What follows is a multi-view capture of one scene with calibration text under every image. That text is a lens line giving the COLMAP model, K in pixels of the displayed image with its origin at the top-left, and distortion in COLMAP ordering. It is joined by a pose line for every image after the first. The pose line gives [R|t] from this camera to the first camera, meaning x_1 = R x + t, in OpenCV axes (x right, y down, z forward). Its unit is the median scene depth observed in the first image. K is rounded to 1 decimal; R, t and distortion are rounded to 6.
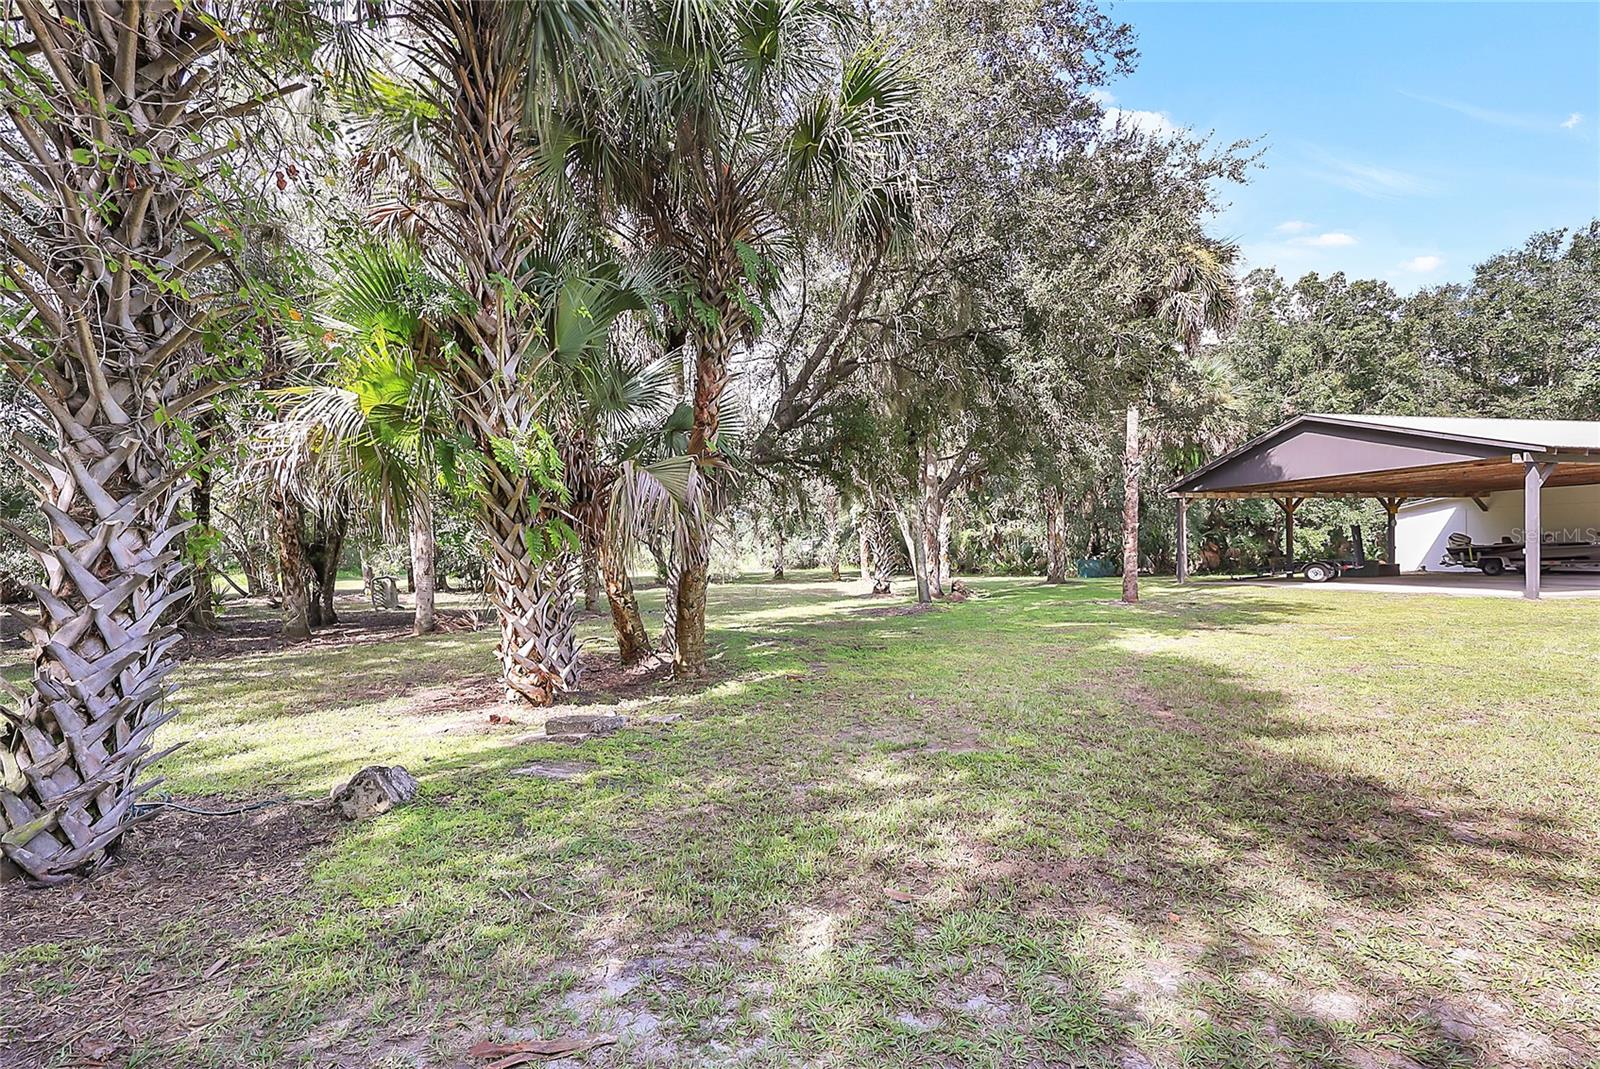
lens RADIAL K [[1023.7, 0, 800.3], [0, 1023.7, 566.1], [0, 0, 1]] dist [0.006549, -0.002663]
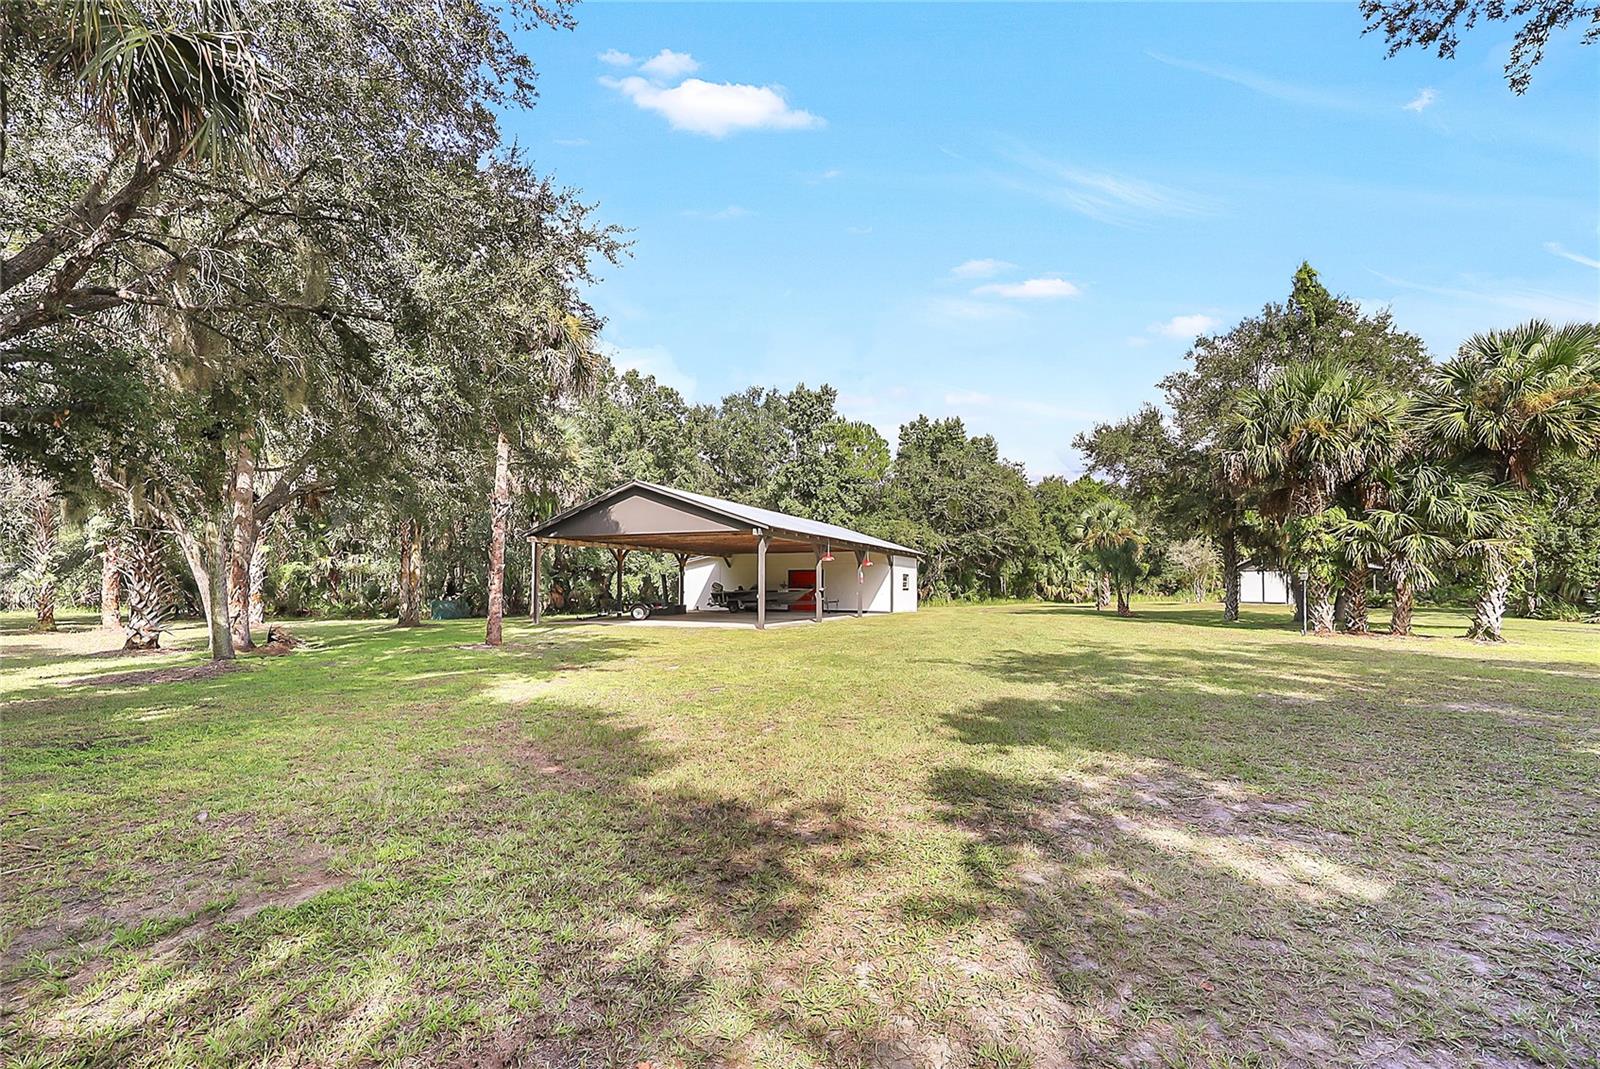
lens RADIAL K [[679.1, 0, 797.3], [0, 679.1, 559.1], [0, 0, 1]] dist [-0.001479, 0.000202]
pose [[0.652969, 0.052342, 0.755574, 0.018970], [-0.009057, 0.998077, -0.061315, -0.009290], [-0.757330, 0.033194, 0.652188, 0.359203]]
